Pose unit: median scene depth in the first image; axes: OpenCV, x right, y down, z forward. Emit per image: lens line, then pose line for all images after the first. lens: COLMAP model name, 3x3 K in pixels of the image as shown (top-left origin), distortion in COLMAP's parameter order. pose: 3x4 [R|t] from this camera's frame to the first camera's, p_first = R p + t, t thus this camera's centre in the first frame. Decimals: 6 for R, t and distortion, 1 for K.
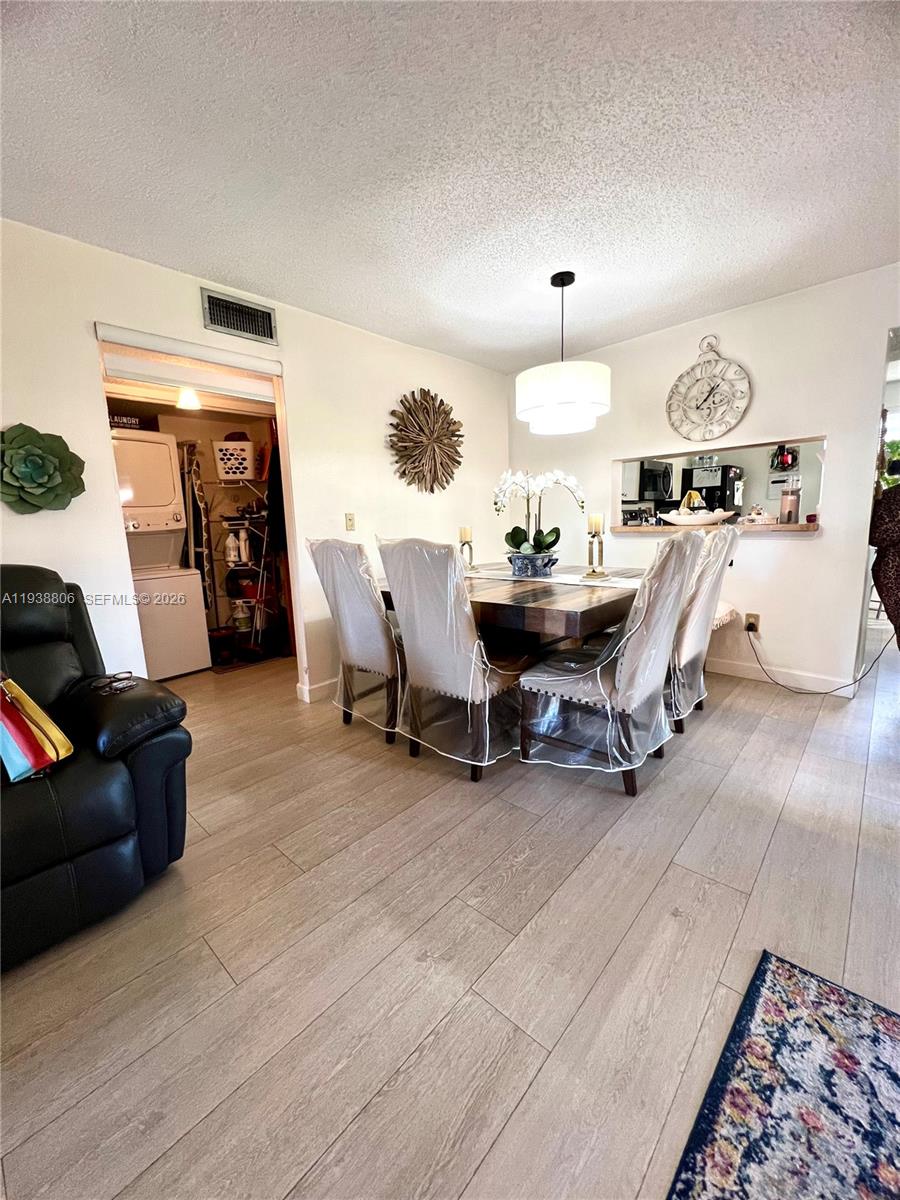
lens RADIAL K [[479.7, 0, 448.4], [0, 479.7, 598.8], [0, 0, 1]] dist [-0.002104, 0.000666]
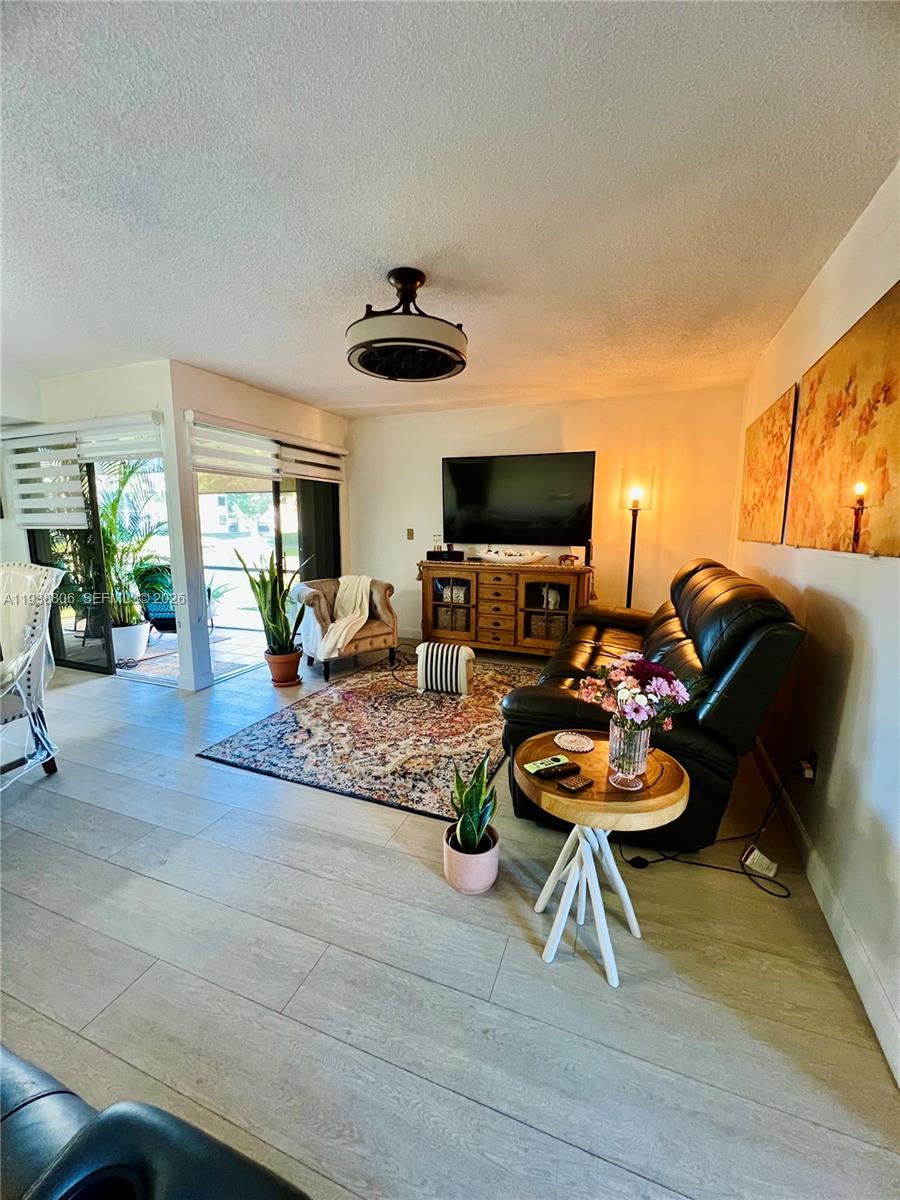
lens RADIAL K [[479.7, 0, 447.0], [0, 479.7, 597.3], [0, 0, 1]] dist [-0.002104, 0.000666]
pose [[-0.362620, -0.106536, 0.925828, -0.650709], [0.158527, 0.971914, 0.173929, -0.052624], [-0.918355, 0.209839, -0.335547, 0.218748]]
